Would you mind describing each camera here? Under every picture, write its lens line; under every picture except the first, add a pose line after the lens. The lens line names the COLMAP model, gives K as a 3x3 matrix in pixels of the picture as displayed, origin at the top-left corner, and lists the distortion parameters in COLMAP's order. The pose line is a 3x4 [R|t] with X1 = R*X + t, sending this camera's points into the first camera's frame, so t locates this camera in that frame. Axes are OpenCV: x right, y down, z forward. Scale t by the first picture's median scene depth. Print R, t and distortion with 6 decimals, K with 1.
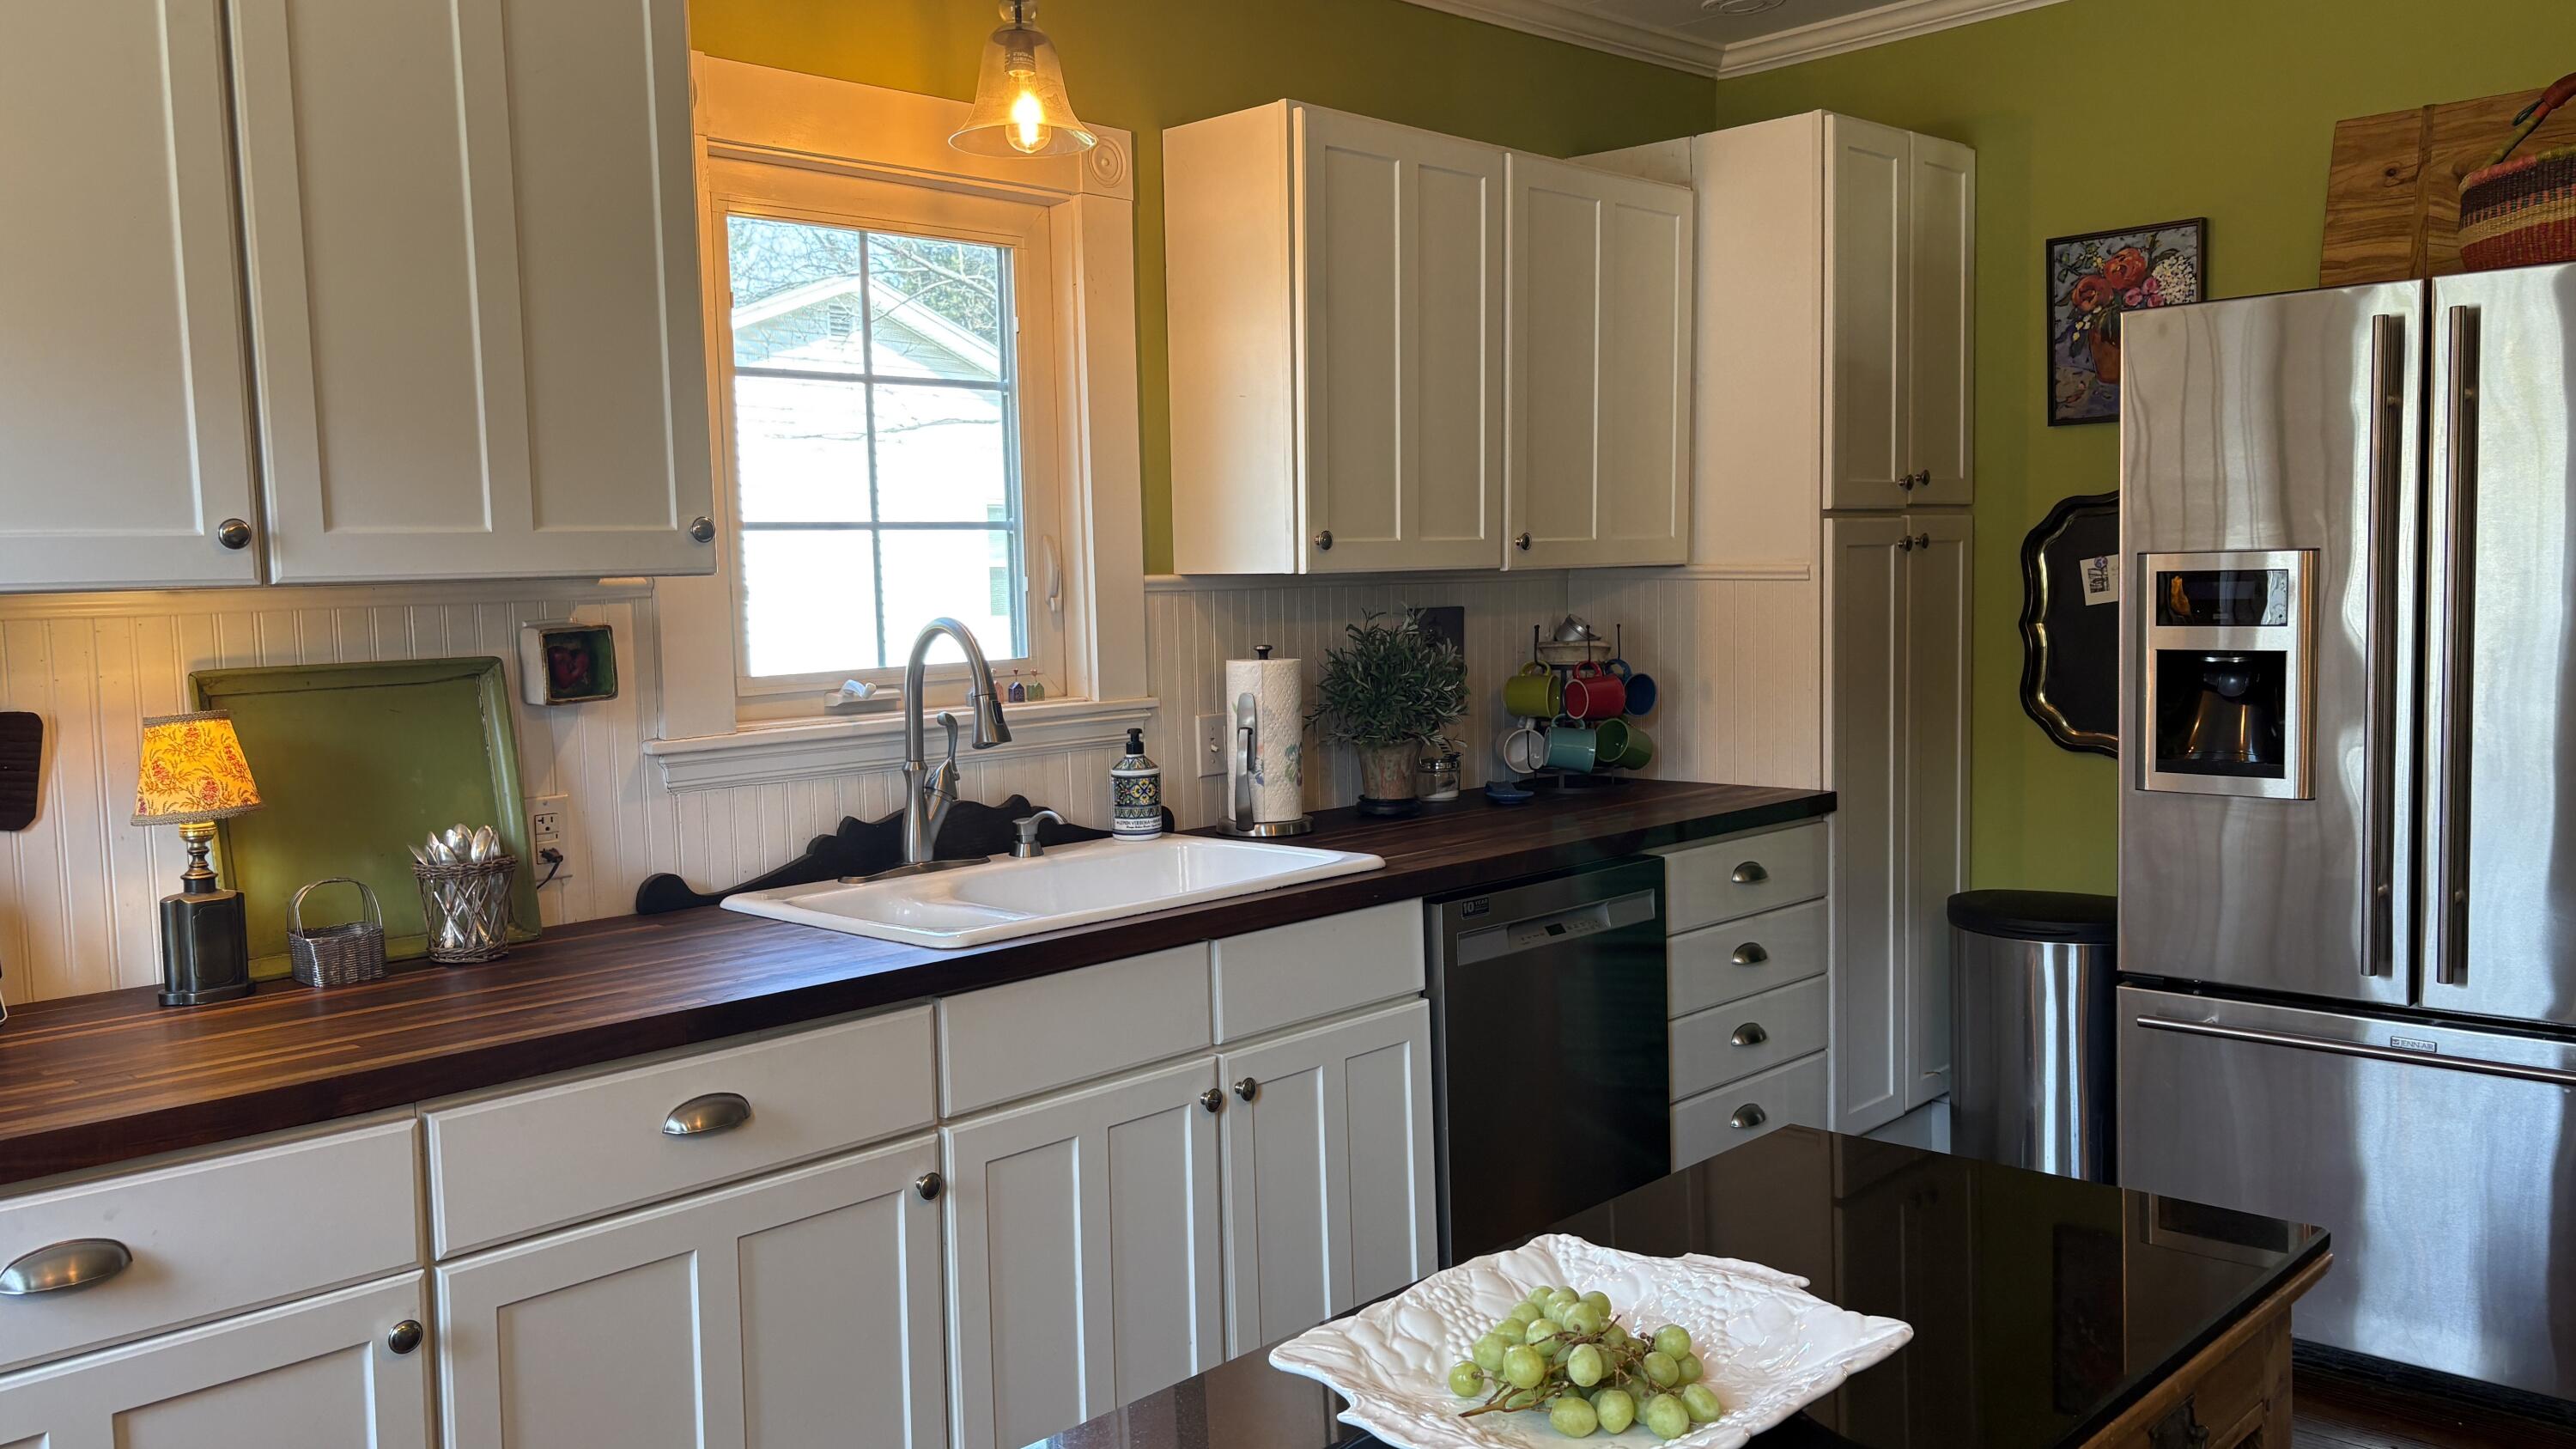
lens RADIAL K [[1953.9, 0, 1294.4], [0, 1953.9, 708.3], [0, 0, 1]] dist [0.070265, -0.092226]
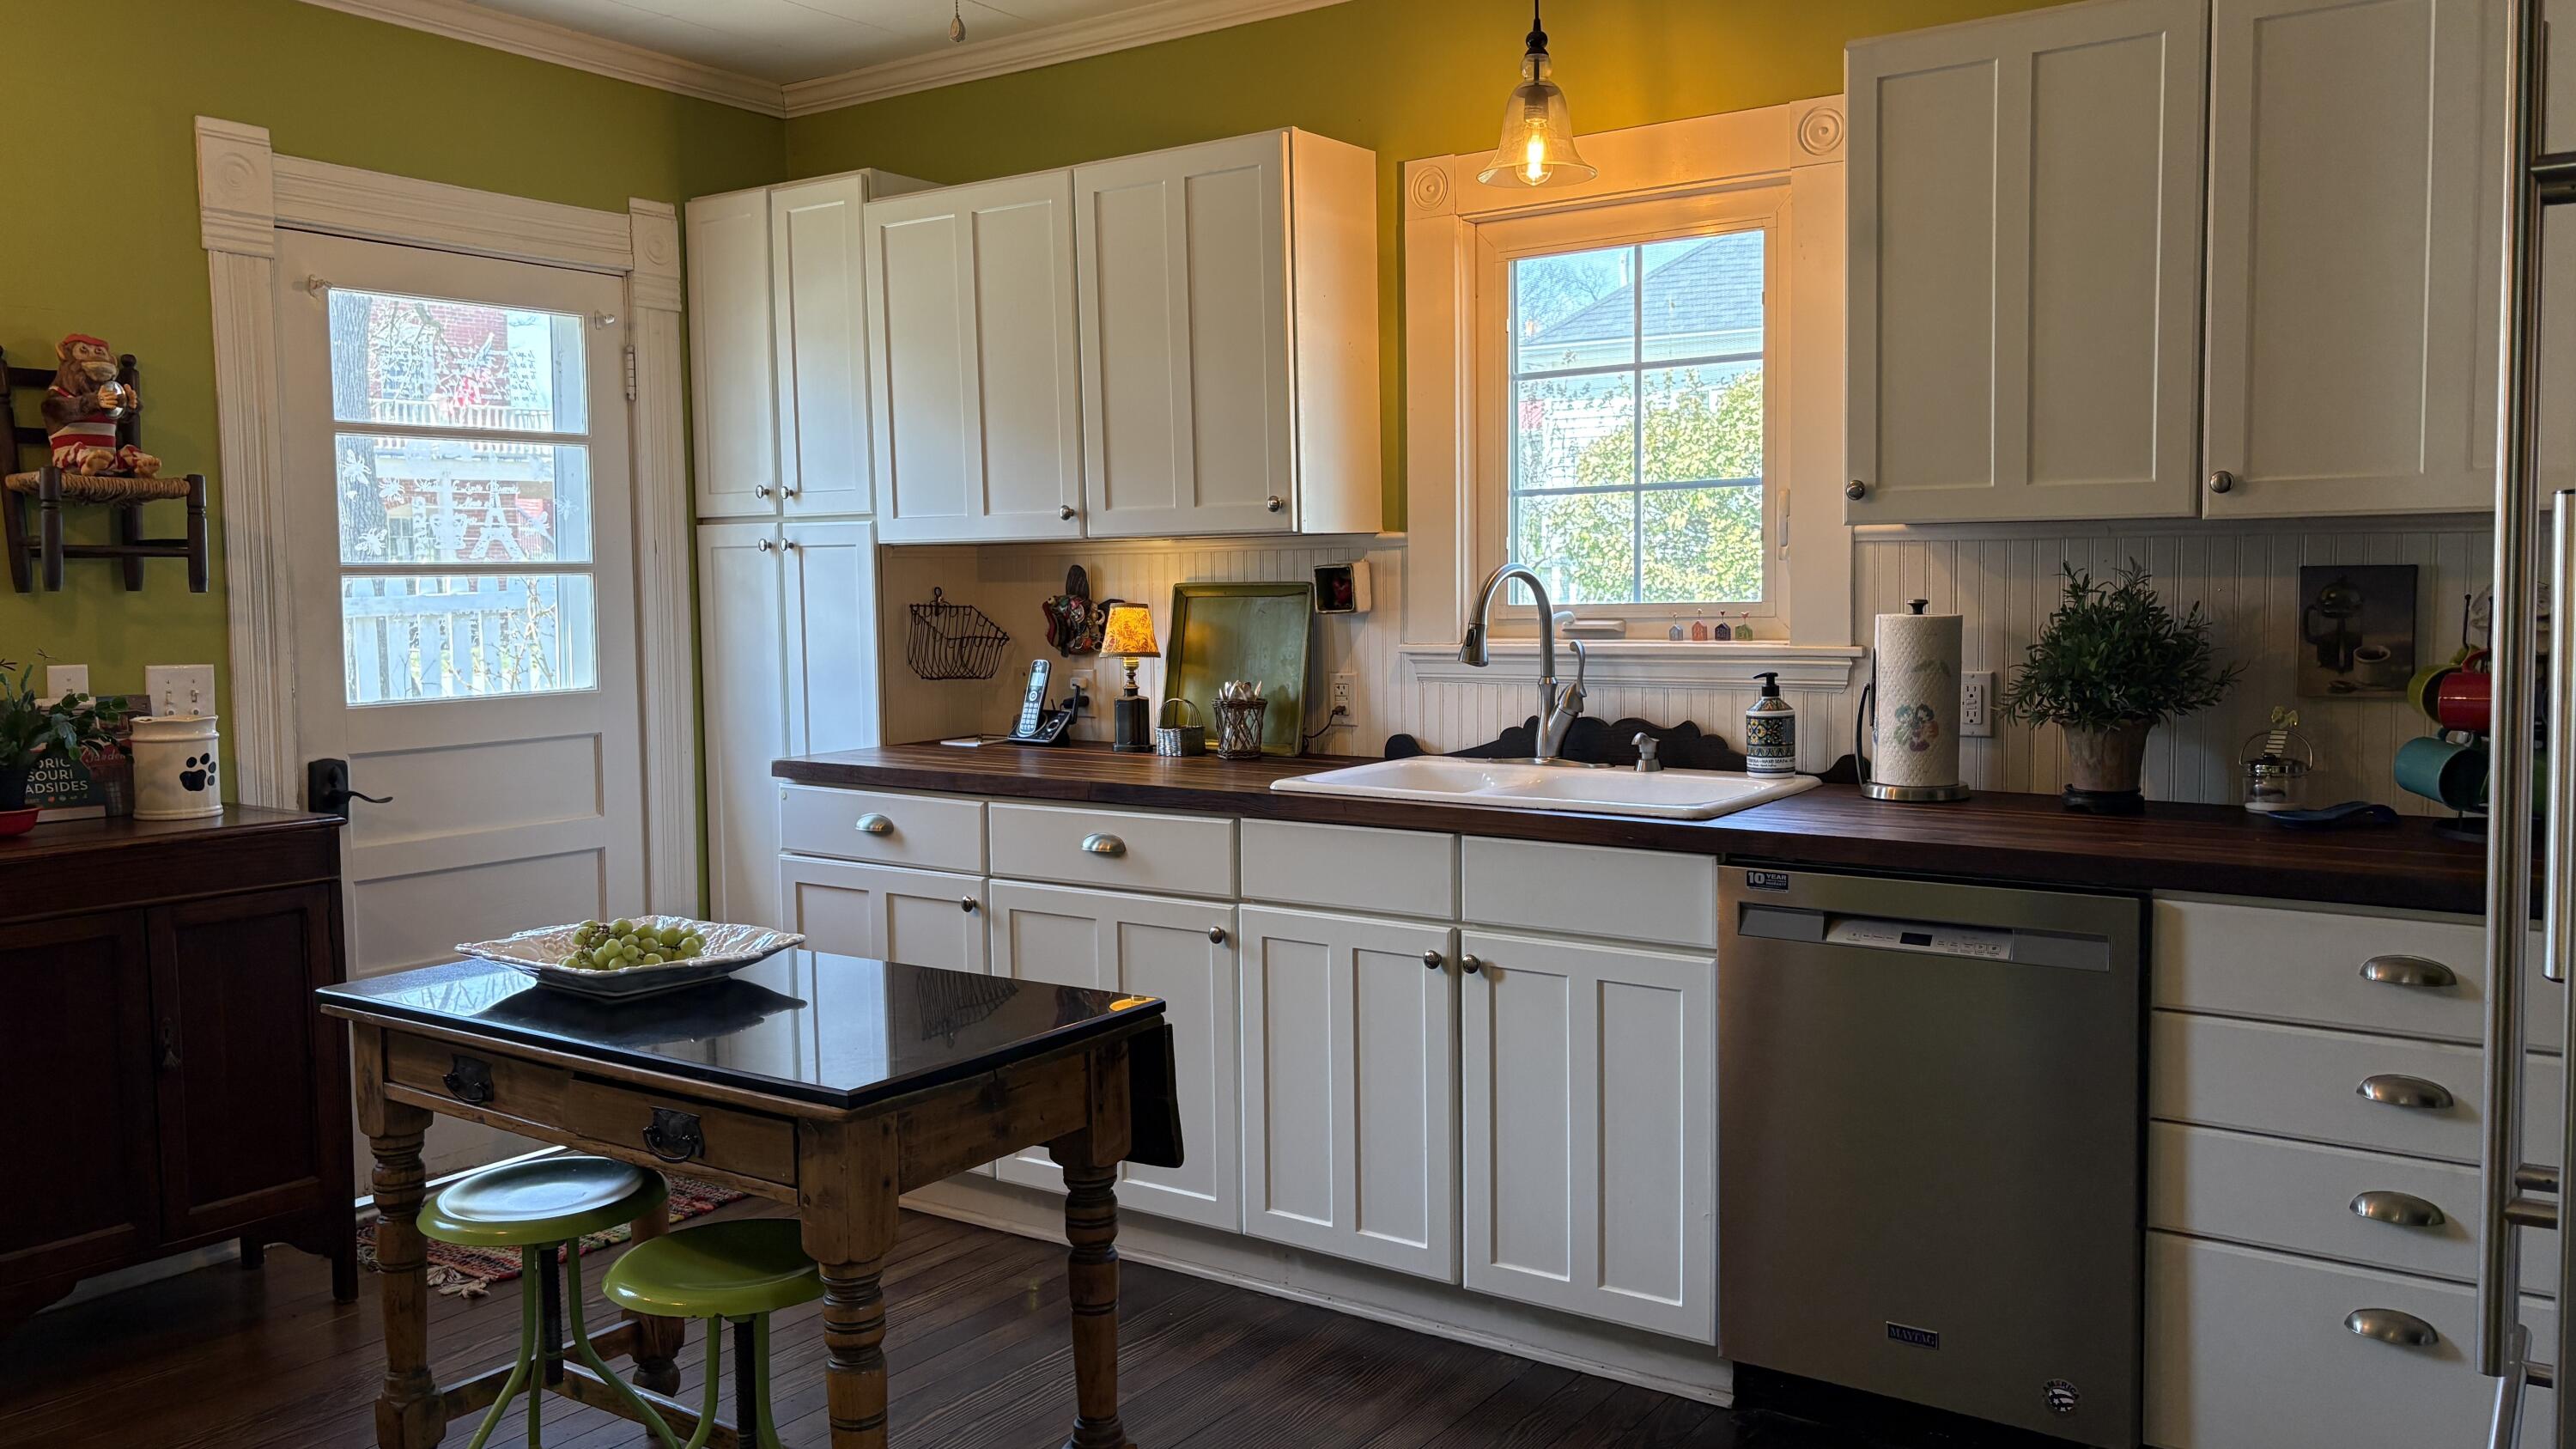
lens RADIAL K [[1920.3, 0, 1288.0], [0, 1920.3, 724.5], [0, 0, 1]] dist [0.068087, -0.143591]
pose [[0.154899, 0.098669, -0.982991, 0.988852], [-0.058842, 0.994155, 0.090517, -0.044552], [0.986176, 0.043820, 0.159799, 0.633808]]
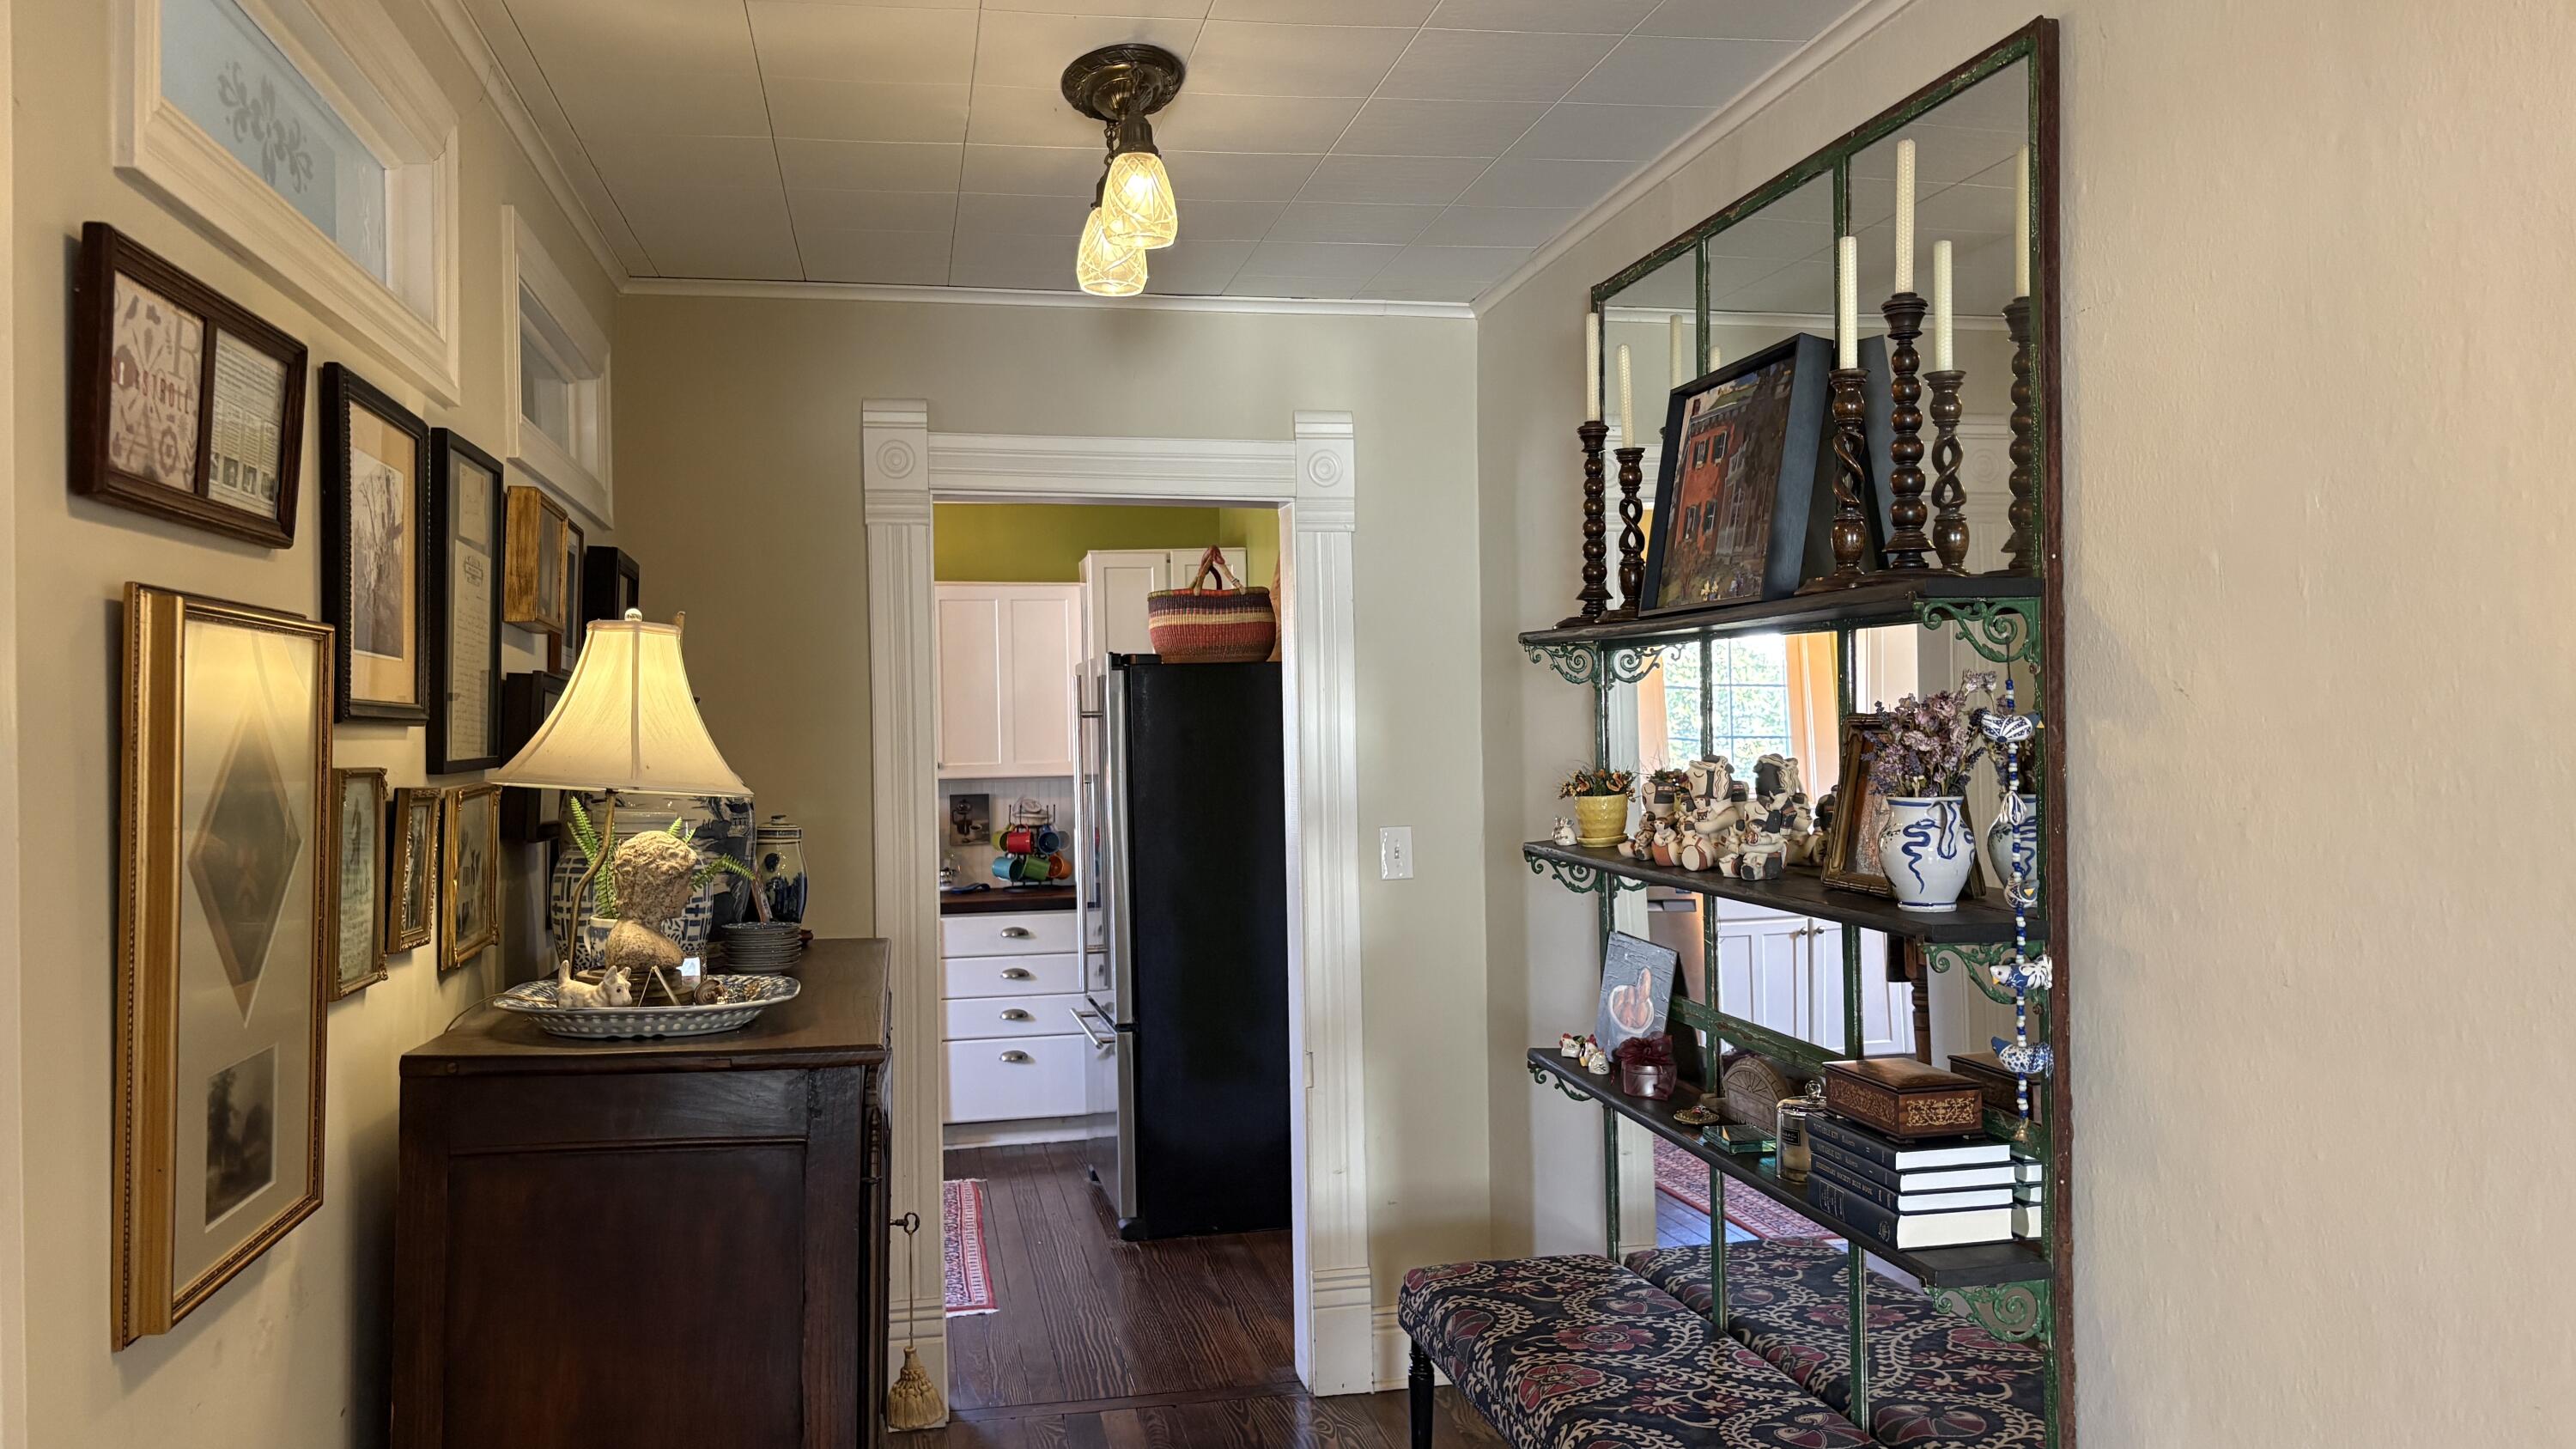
lens RADIAL K [[1953.9, 0, 1294.4], [0, 1953.9, 708.3], [0, 0, 1]] dist [0.070265, -0.092226]
pose [[0.814641, 0.009966, -0.579880, 1.967993], [-0.047352, 0.997657, -0.049376, -0.073893], [0.578029, 0.067682, 0.813204, -0.557776]]
